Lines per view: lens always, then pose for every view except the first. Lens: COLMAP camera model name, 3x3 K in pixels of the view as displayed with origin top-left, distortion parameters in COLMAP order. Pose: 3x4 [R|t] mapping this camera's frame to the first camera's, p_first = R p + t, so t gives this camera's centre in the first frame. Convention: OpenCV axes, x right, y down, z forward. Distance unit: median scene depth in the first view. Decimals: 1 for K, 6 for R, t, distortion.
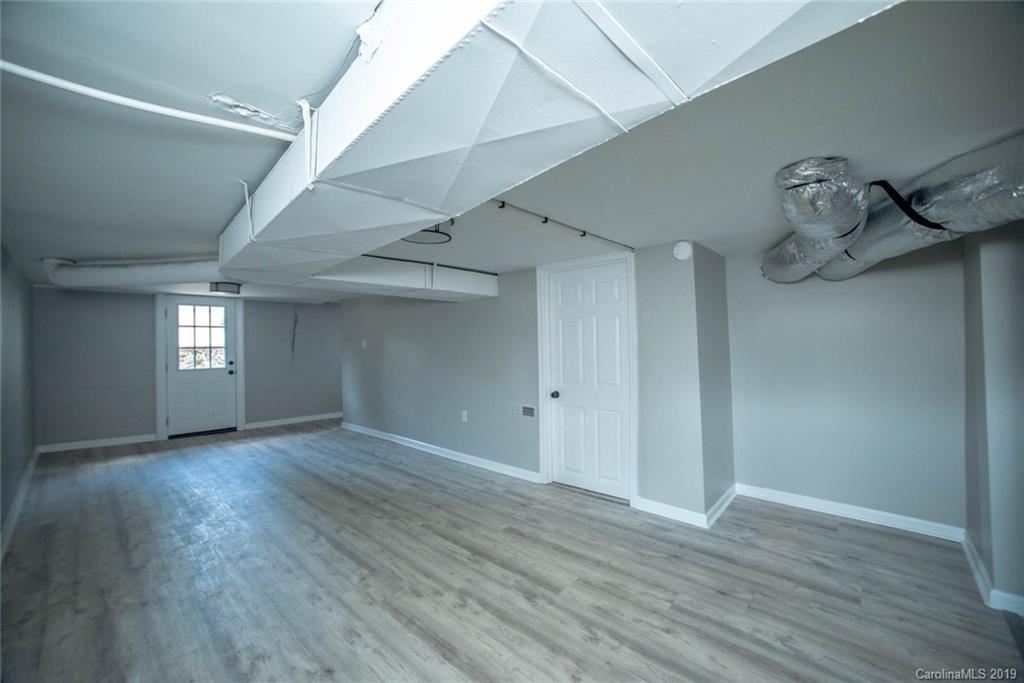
lens RADIAL K [[411.5, 0, 518.0], [0, 411.5, 337.0], [0, 0, 1]] dist [-0.040850, 0.012659]
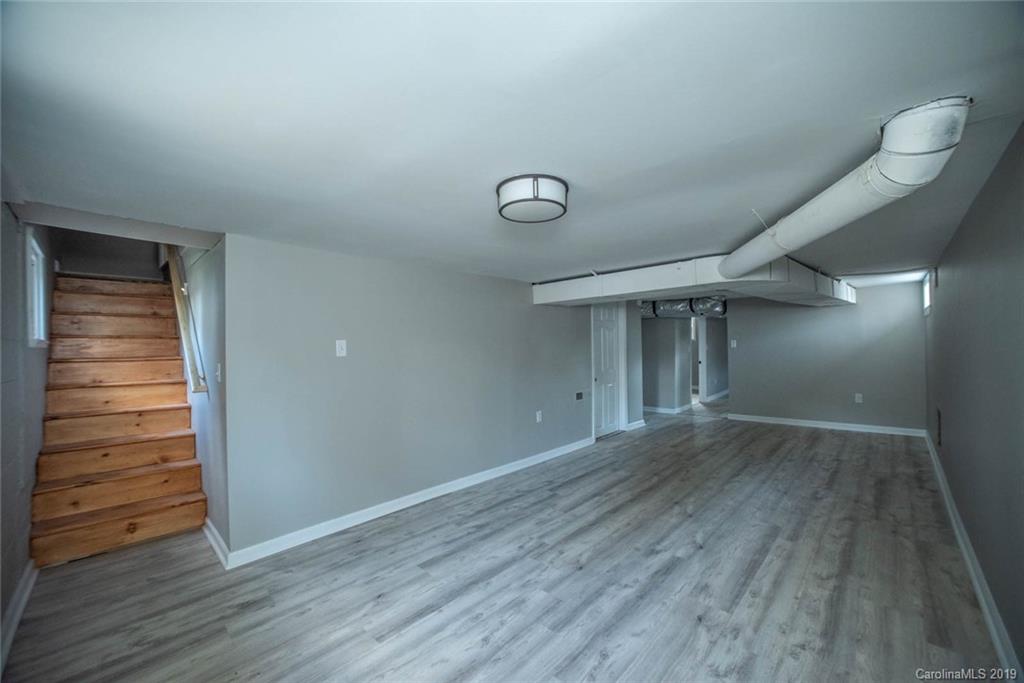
lens RADIAL K [[411.5, 0, 518.0], [0, 411.5, 345.7], [0, 0, 1]] dist [-0.040850, 0.012659]
pose [[0.014679, 0.006321, 0.999872, -1.351430], [0.001940, 0.999978, -0.006350, 0.028984], [-0.999890, 0.002033, 0.014666, 1.226119]]
